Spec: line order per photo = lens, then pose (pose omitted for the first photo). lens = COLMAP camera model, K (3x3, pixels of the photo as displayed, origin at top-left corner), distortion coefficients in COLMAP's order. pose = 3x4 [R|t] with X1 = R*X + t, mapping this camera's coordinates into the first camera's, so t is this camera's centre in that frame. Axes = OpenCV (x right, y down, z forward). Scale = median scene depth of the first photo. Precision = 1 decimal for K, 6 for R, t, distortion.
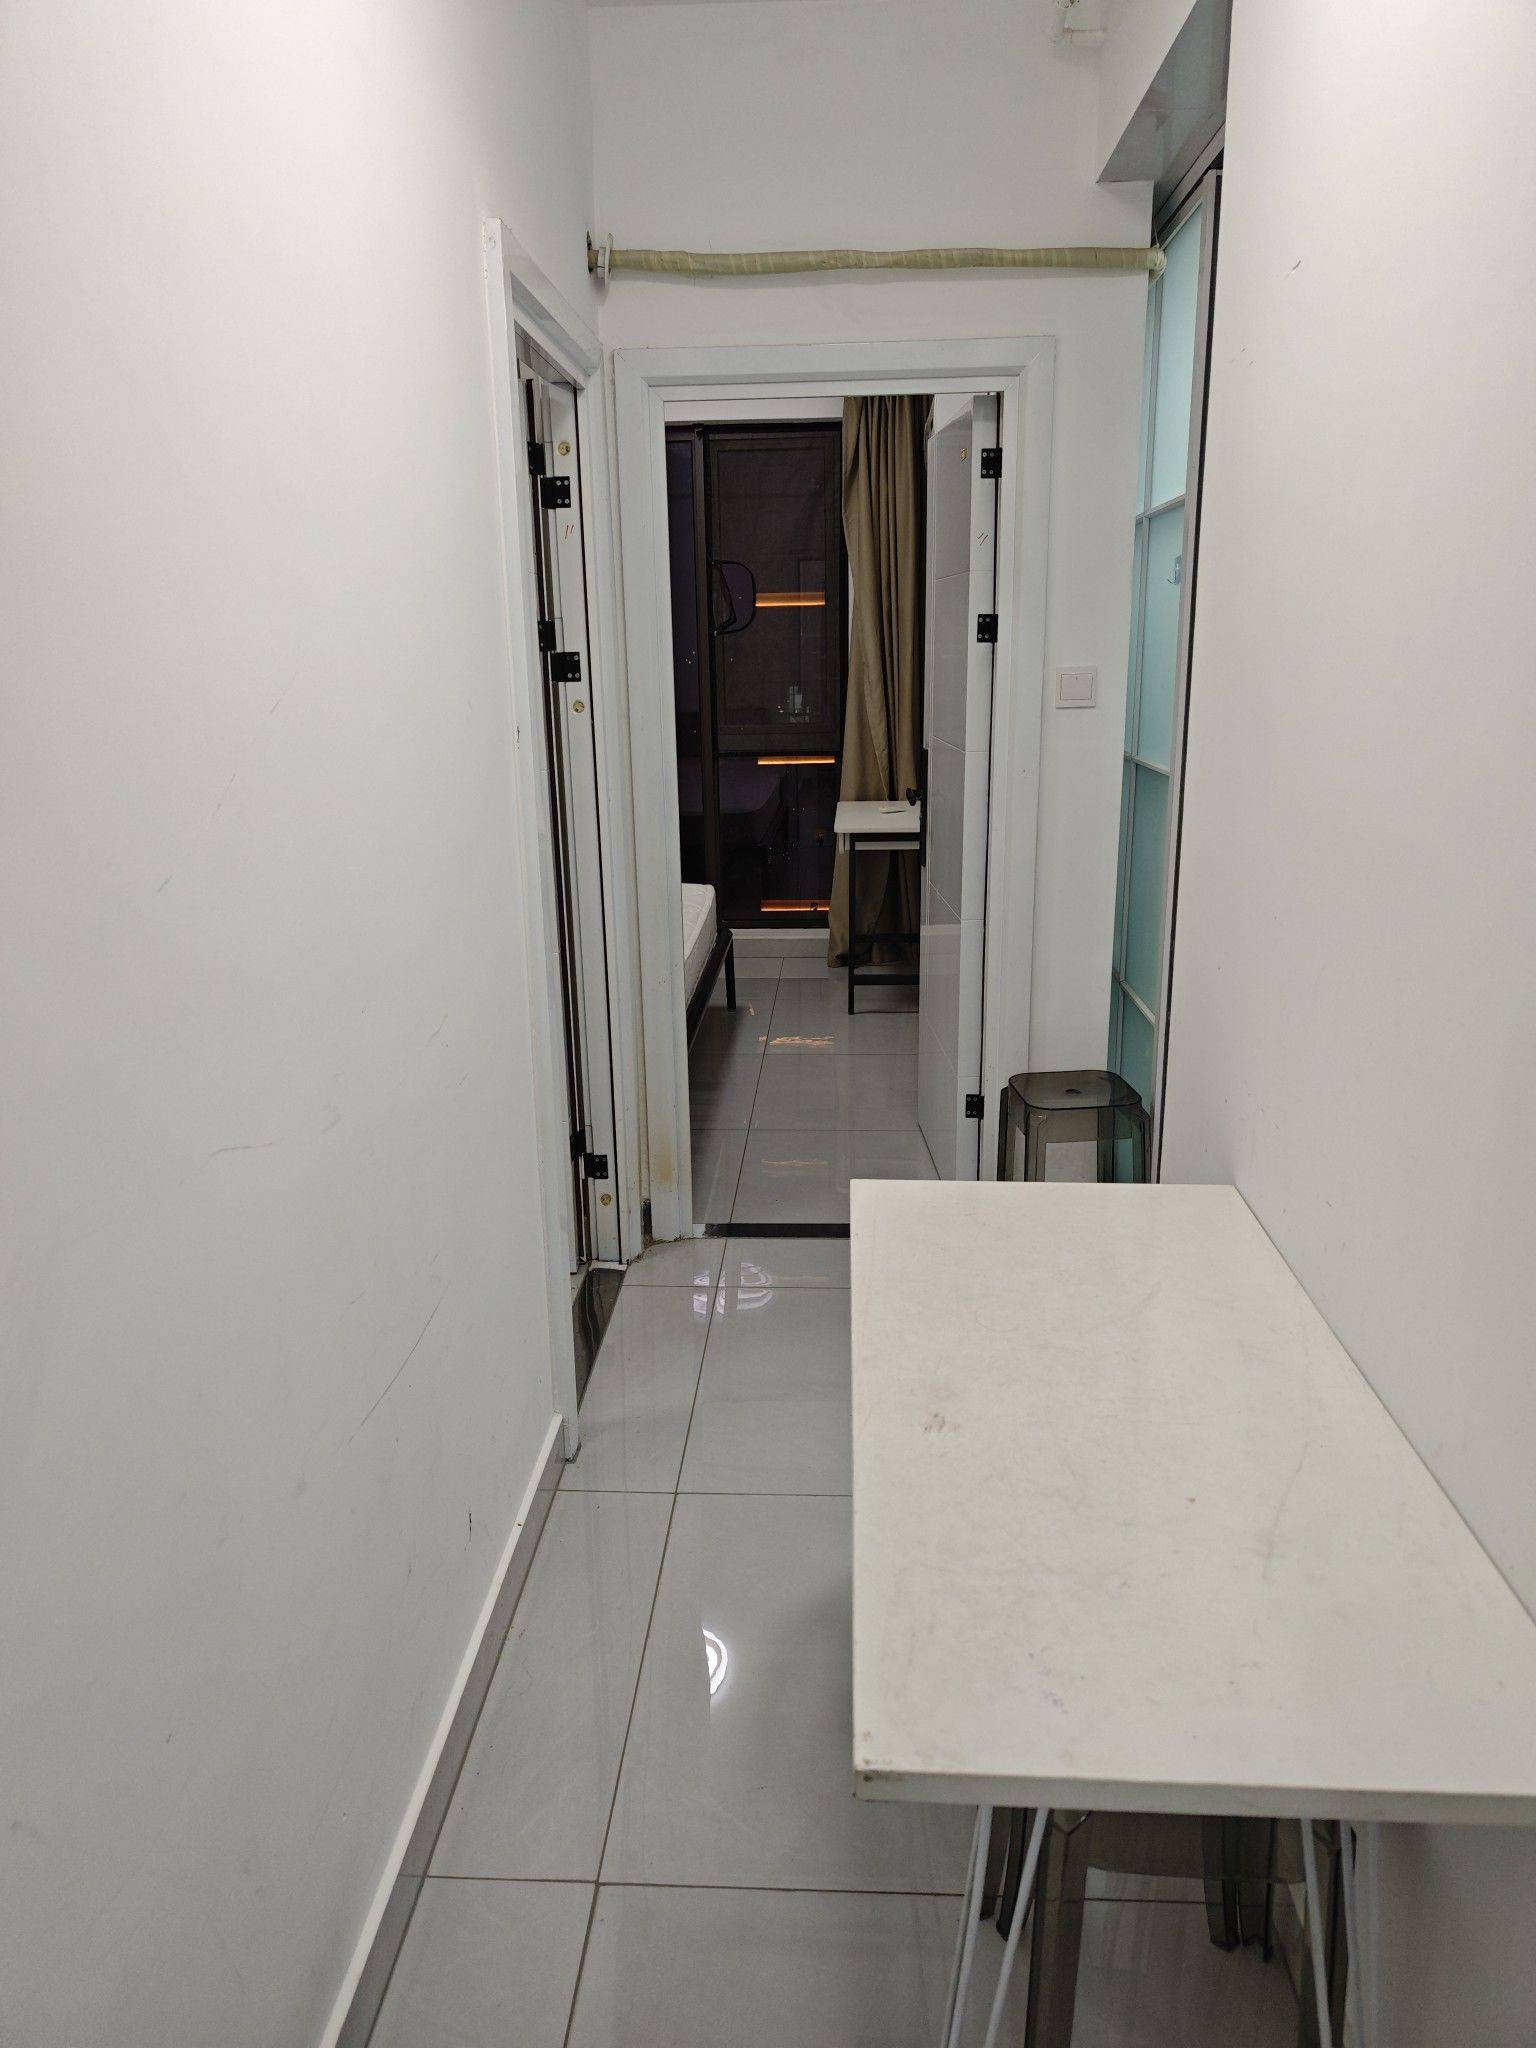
lens RADIAL K [[1397.3, 0, 768.0], [0, 1397.3, 1024.0], [0, 0, 1]] dist [0.223957, -0.000120]
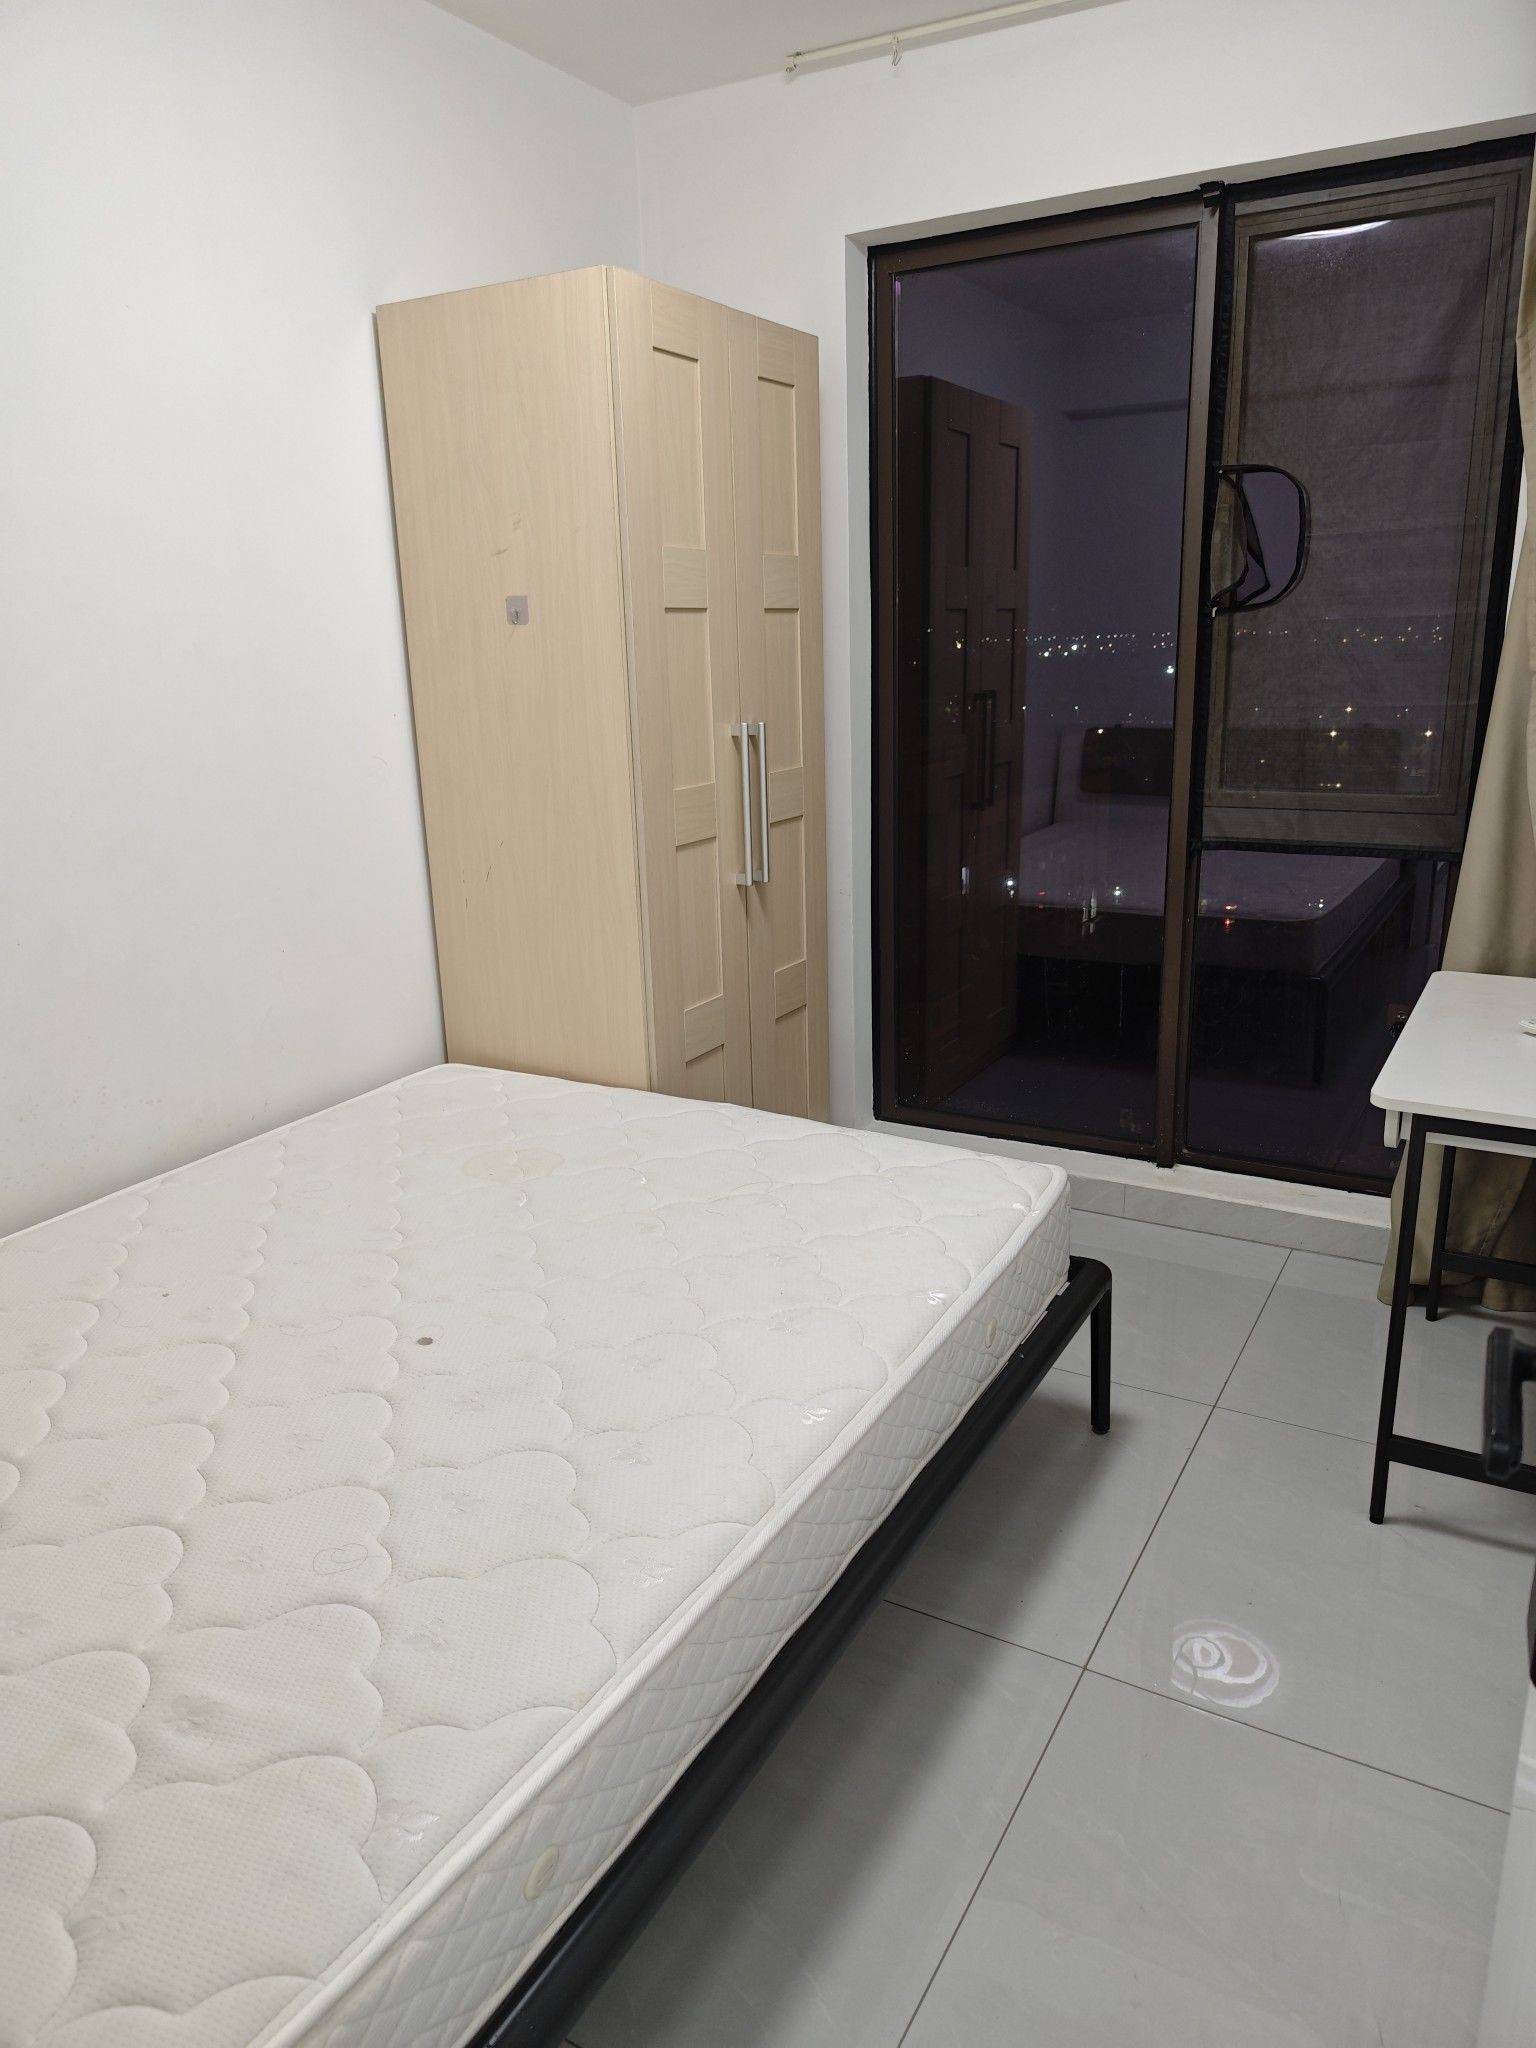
lens RADIAL K [[1426.9, 0, 736.3], [0, 1426.9, 1031.3], [0, 0, 1]] dist [0.042873, -0.000626]
pose [[0.893865, 0.126475, -0.430128, 0.050588], [-0.124386, 0.991682, 0.033105, -0.126286], [0.430737, 0.023911, 0.902161, 0.483006]]
